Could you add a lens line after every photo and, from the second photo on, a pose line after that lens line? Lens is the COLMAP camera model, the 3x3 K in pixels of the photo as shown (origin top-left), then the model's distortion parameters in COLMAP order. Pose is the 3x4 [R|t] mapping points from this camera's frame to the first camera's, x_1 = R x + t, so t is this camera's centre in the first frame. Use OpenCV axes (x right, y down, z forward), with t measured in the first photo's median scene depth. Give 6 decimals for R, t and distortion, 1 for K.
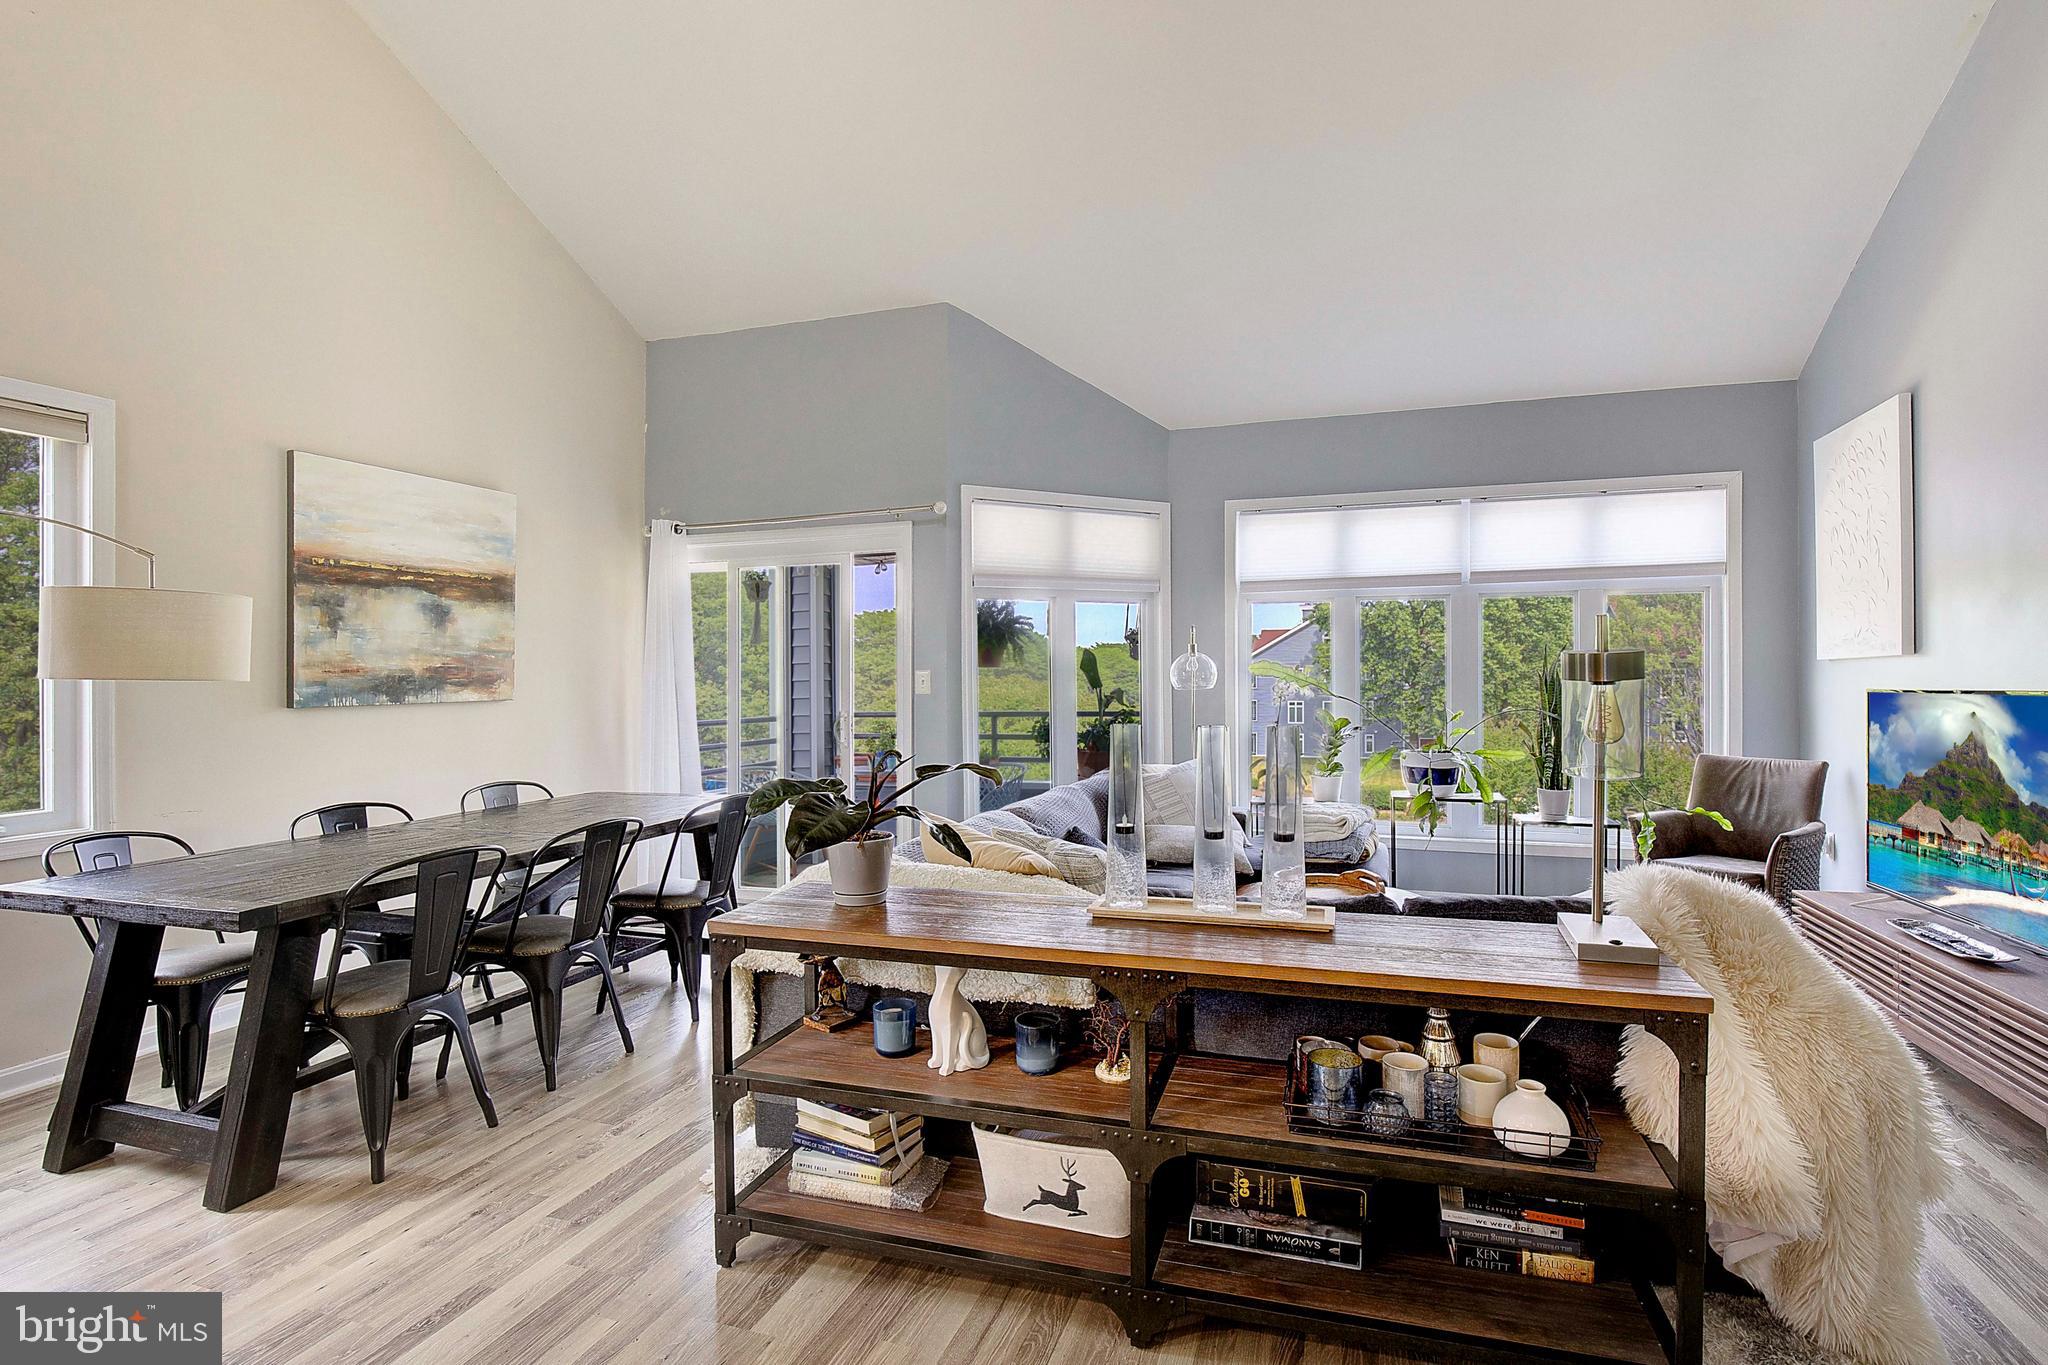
lens RADIAL K [[962.4, 0, 1102.3], [0, 962.4, 667.7], [0, 0, 1]] dist [-0.048604, 0.021776]
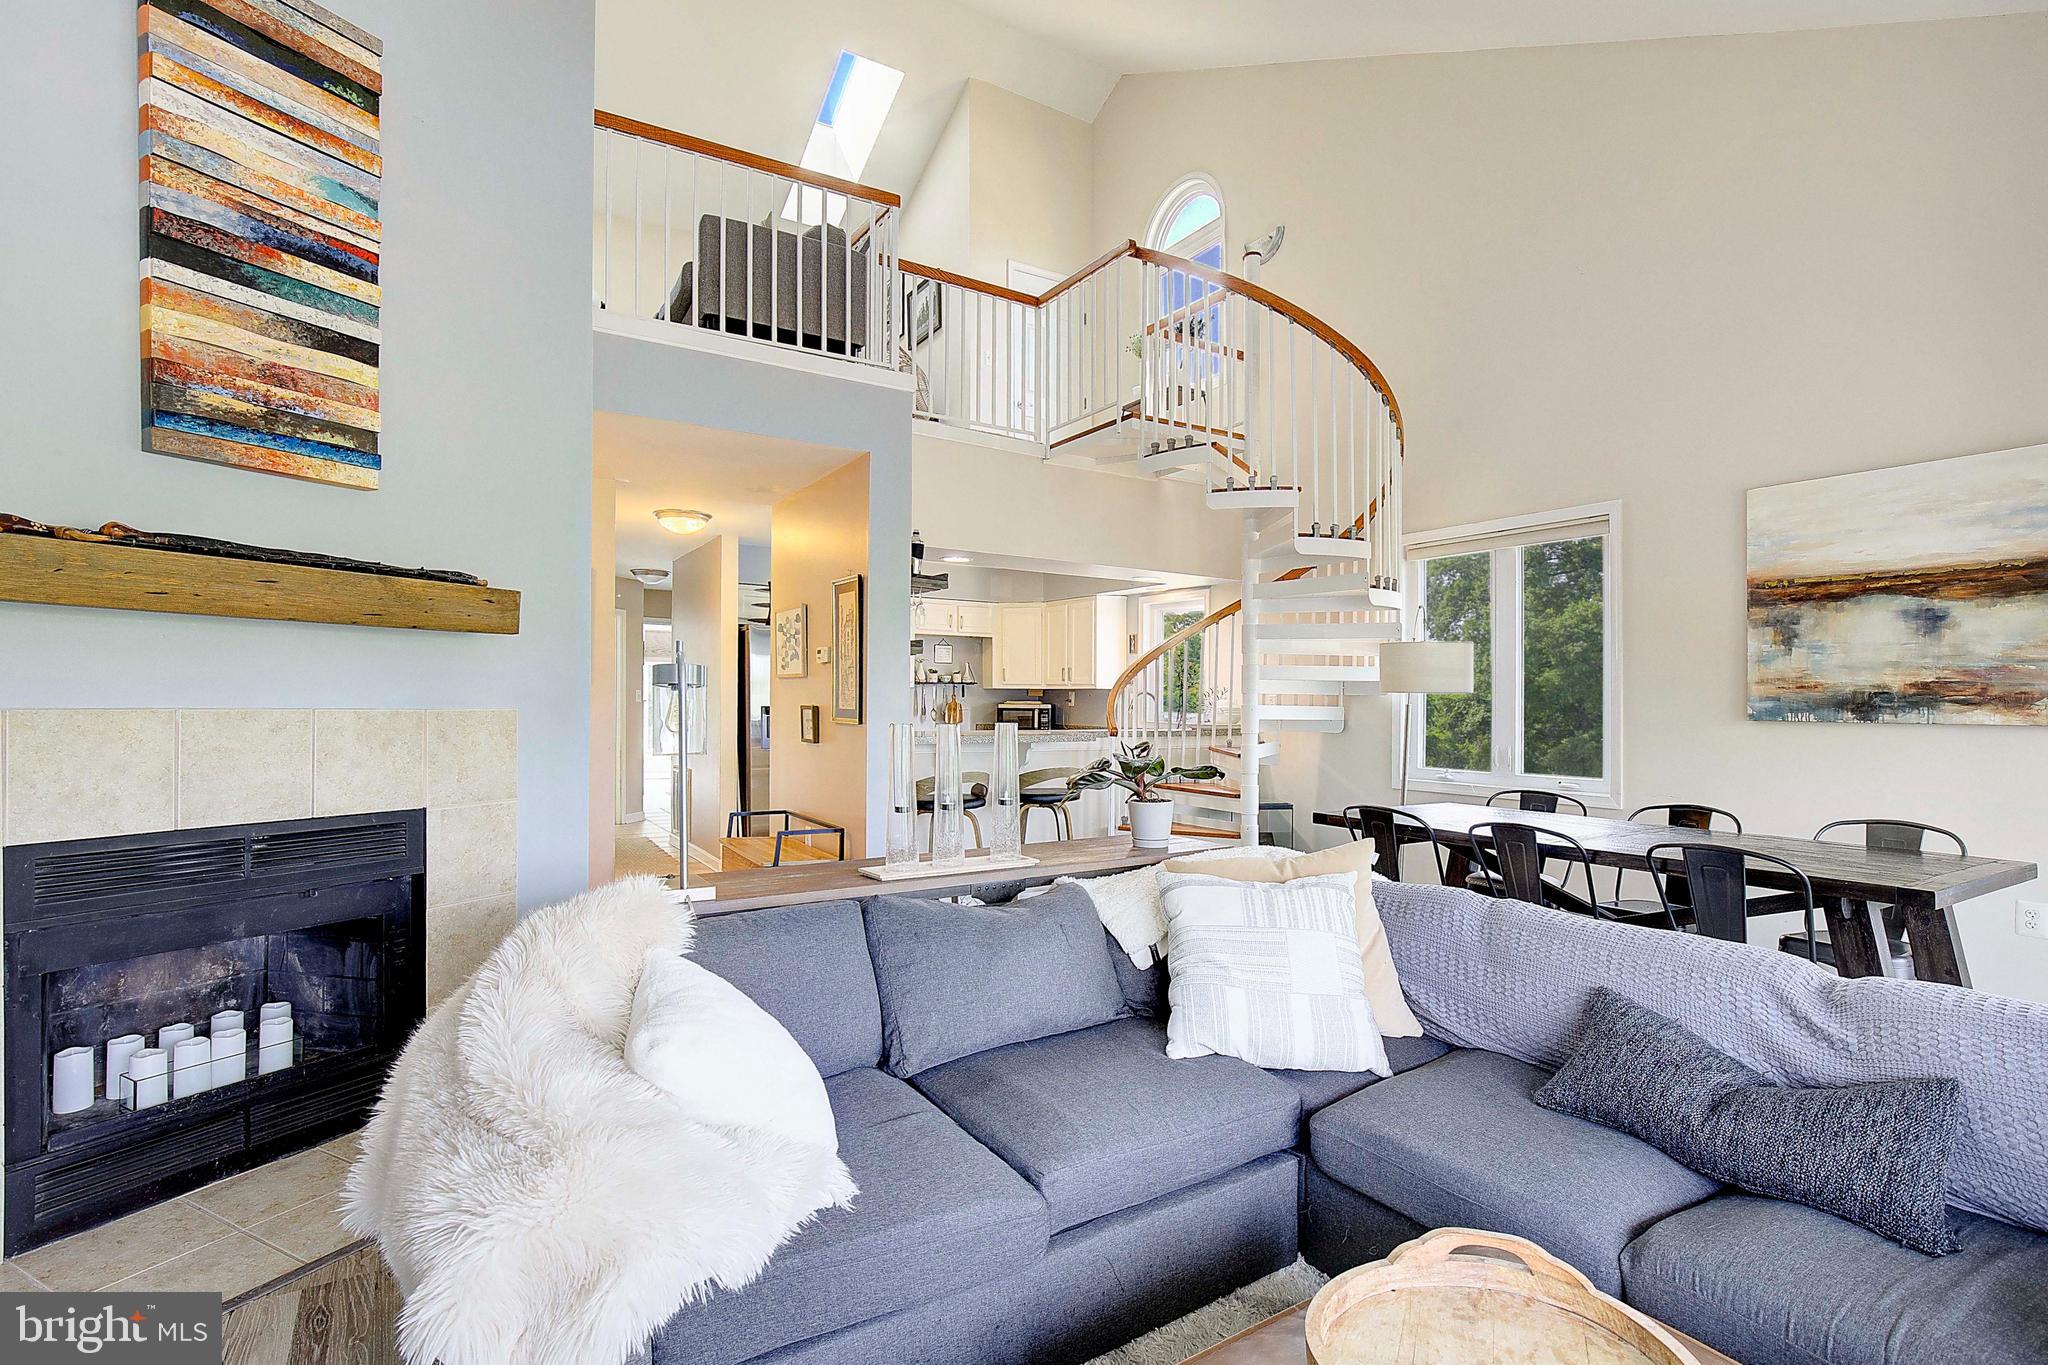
lens RADIAL K [[957.0, 0, 1027.4], [0, 957.0, 694.6], [0, 0, 1]] dist [-0.002914, -0.000426]
pose [[-0.665467, -0.004857, -0.746412, 0.549438], [-0.005230, 0.999985, -0.001843, 0.018941], [0.746409, 0.002677, -0.665482, 1.107490]]
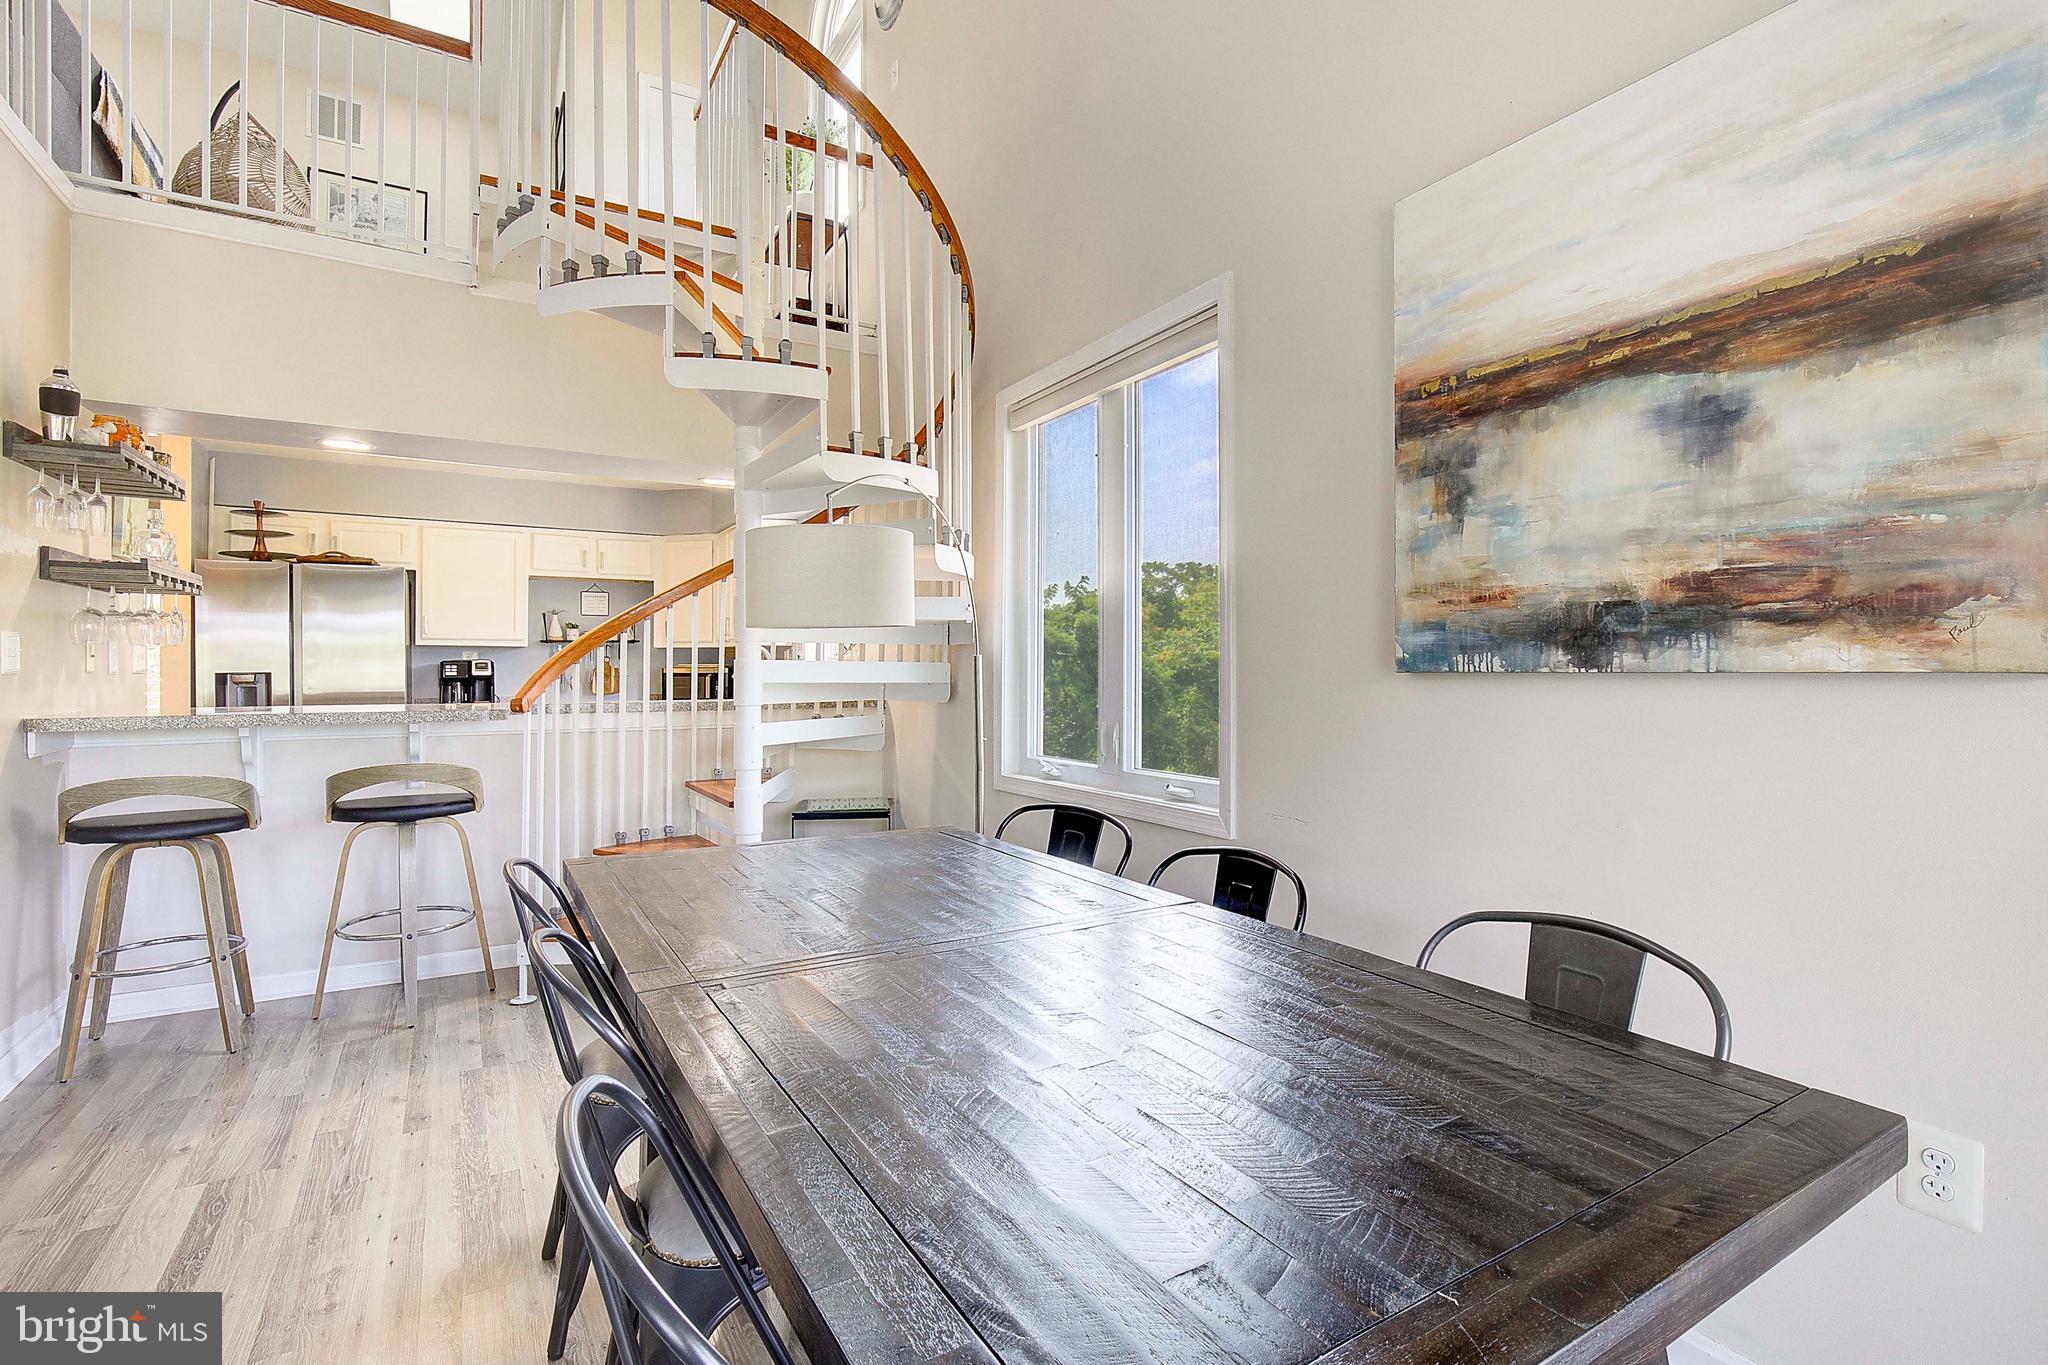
lens RADIAL K [[933.7, 0, 1044.9], [0, 933.7, 678.7], [0, 0, 1]] dist [-0.019197, 0.000117]
pose [[-0.663609, 0.009599, -0.748018, -0.315798], [0.001803, 0.999935, 0.011232, 0.040174], [0.748078, 0.006105, -0.663583, 1.197401]]
